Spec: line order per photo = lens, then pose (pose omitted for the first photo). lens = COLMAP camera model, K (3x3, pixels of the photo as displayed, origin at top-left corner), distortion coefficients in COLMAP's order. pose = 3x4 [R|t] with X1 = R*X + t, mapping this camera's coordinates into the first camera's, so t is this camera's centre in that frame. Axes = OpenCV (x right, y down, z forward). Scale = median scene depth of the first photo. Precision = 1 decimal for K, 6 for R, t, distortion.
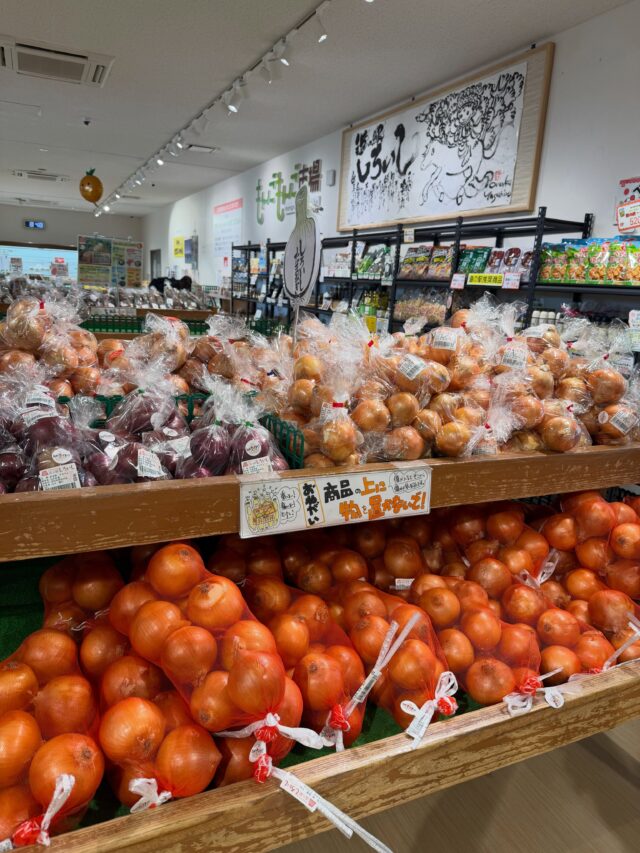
lens RADIAL K [[616.4, 0, 320.0], [0, 616.4, 426.5], [0, 0, 1]] dist [-0.005782, -0.004879]
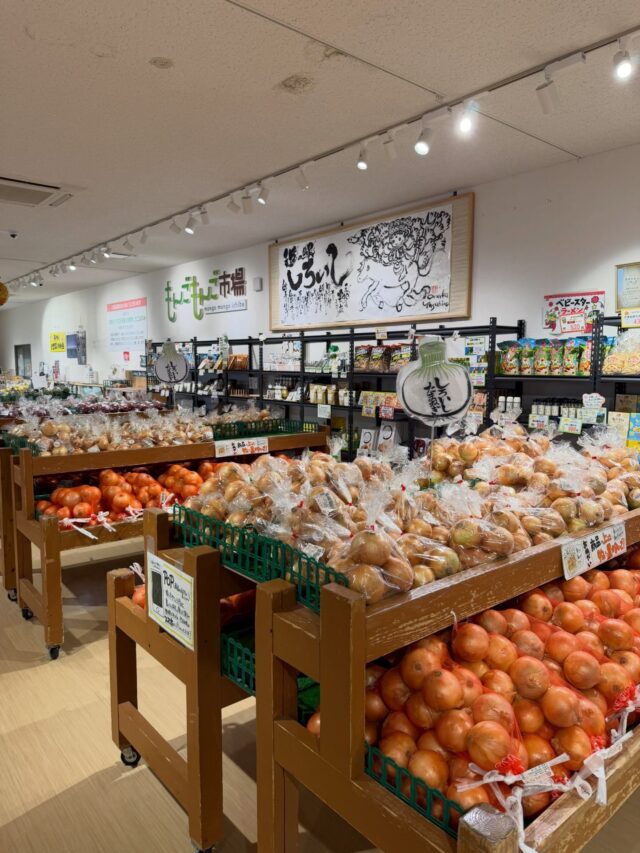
lens RADIAL K [[598.7, 0, 320.0], [0, 598.7, 426.5], [0, 0, 1]] dist [0.168719, -0.349328]
pose [[0.967334, -0.076160, 0.241796, -0.207782], [0.104951, 0.988541, -0.108503, -0.015922], [-0.230761, 0.130335, 0.964242, -0.084937]]
